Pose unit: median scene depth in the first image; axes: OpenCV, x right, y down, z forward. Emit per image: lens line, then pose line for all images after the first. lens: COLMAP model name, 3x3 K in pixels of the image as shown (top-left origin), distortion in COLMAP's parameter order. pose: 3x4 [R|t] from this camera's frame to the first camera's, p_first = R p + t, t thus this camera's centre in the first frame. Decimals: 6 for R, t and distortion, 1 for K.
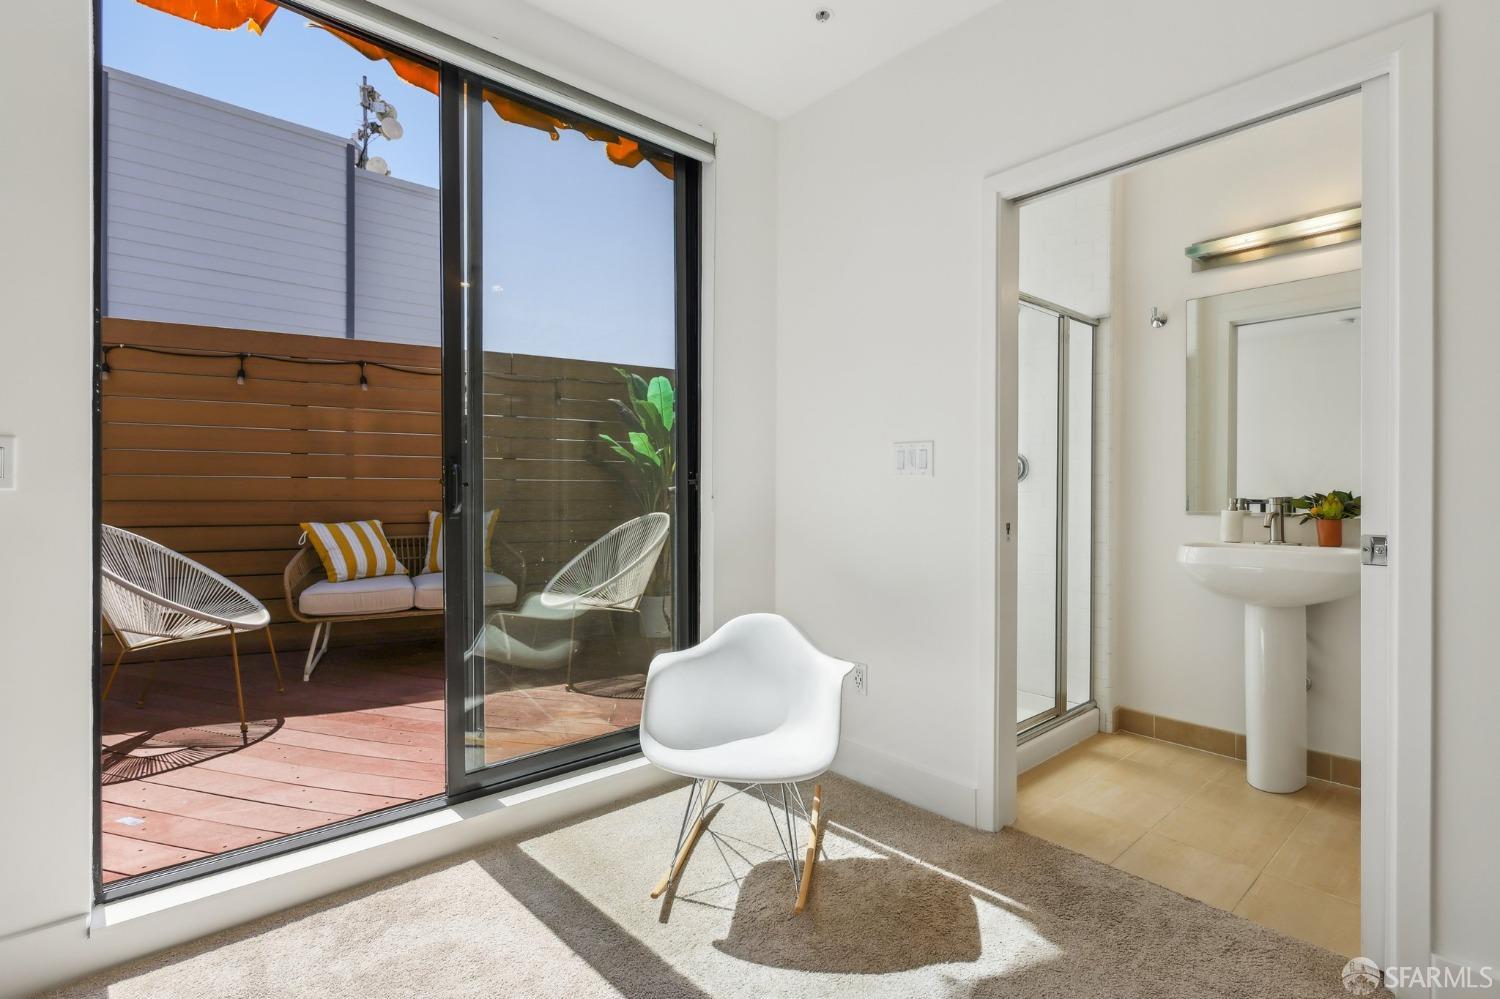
lens RADIAL K [[692.0, 0, 751.9], [0, 692.0, 499.7], [0, 0, 1]] dist [-0.001306, -0.000098]
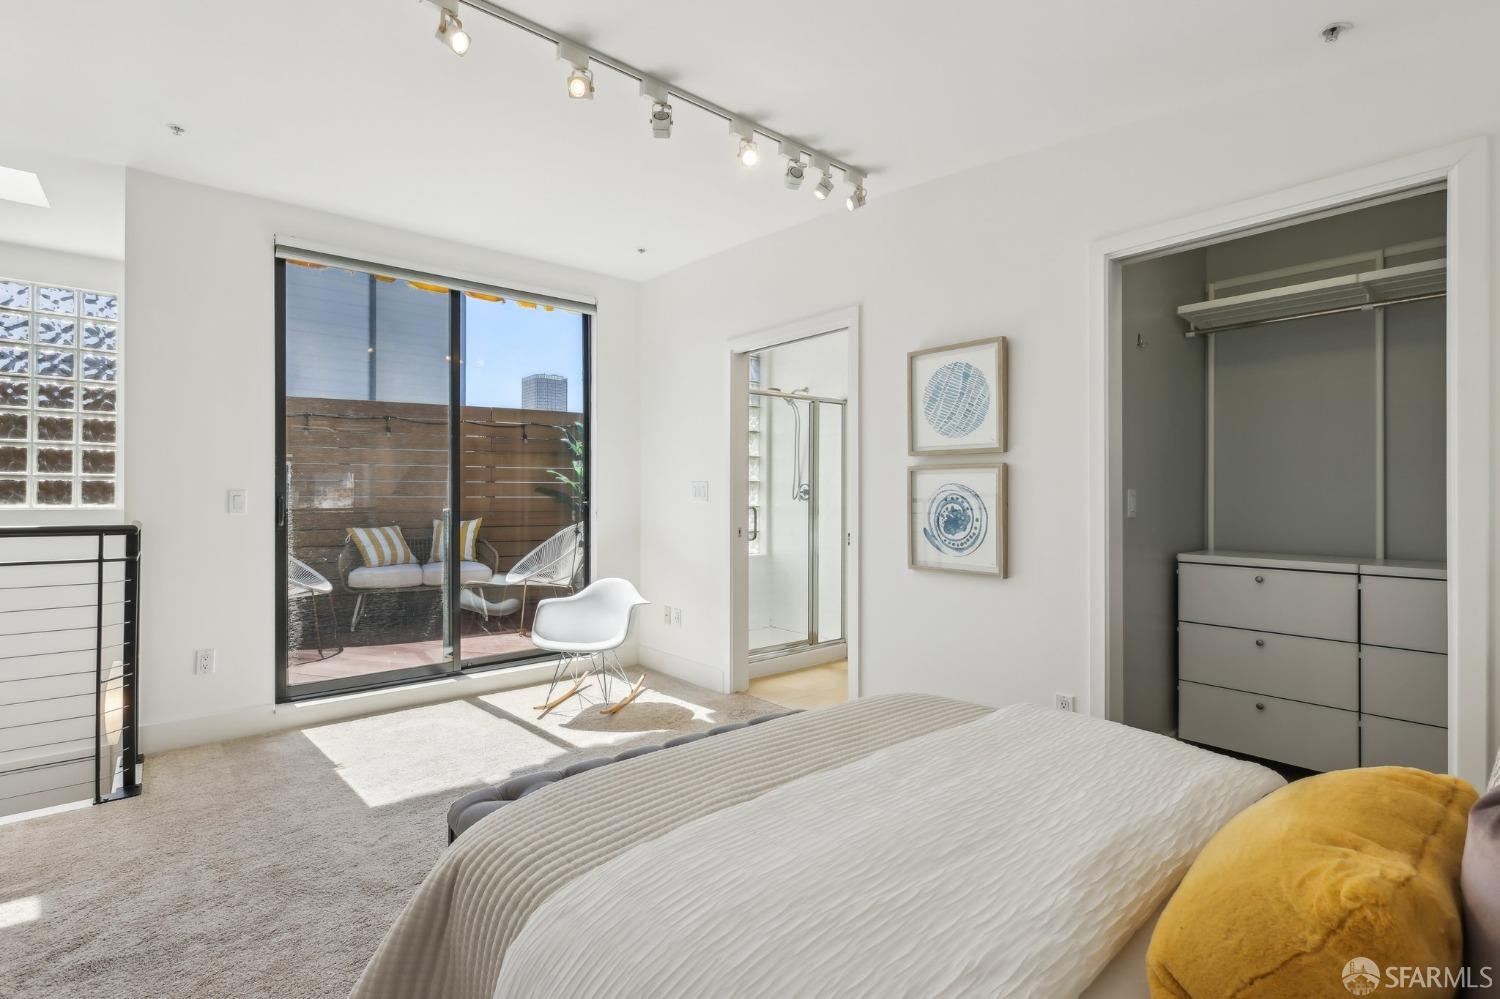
lens RADIAL K [[692.0, 0, 751.9], [0, 692.0, 499.7], [0, 0, 1]] dist [-0.001306, -0.000098]
pose [[0.999904, -0.002353, -0.013659, 0.303854], [0.002285, 0.999985, -0.004979, -0.022518], [0.013670, 0.004947, 0.999894, -0.604149]]
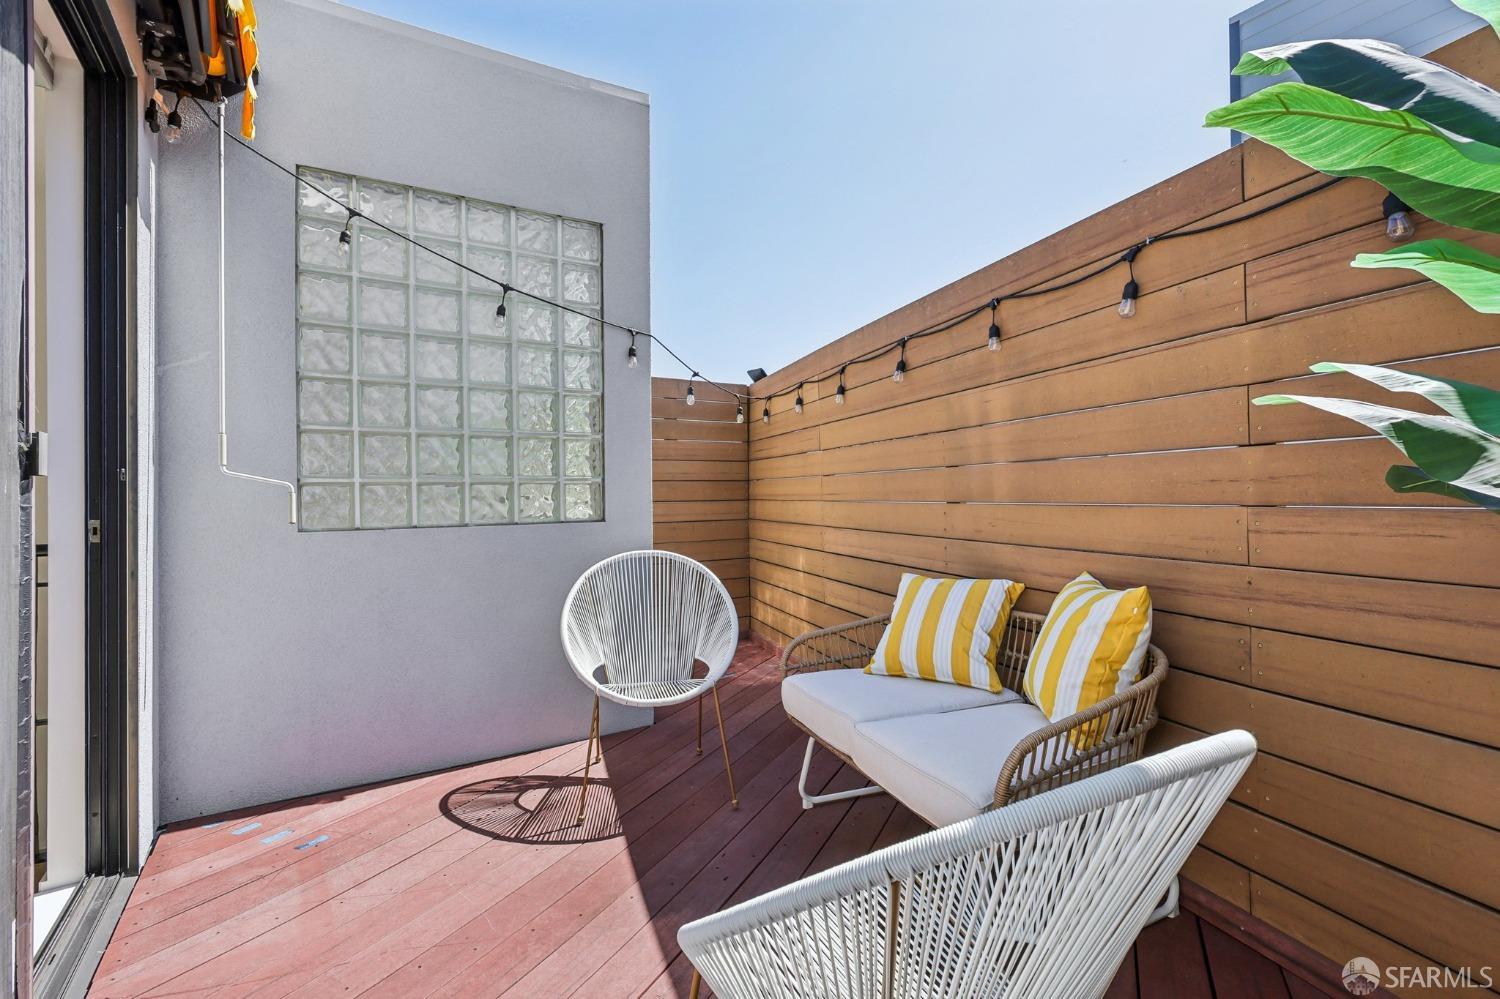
lens RADIAL K [[696.8, 0, 753.1], [0, 696.8, 494.8], [0, 0, 1]] dist [0.002453, 0.000511]
pose [[-0.158661, -0.004496, -0.987323, 0.049281], [0.000379, 0.999989, -0.004614, -0.050158], [0.987333, -0.001106, -0.158658, 1.237945]]
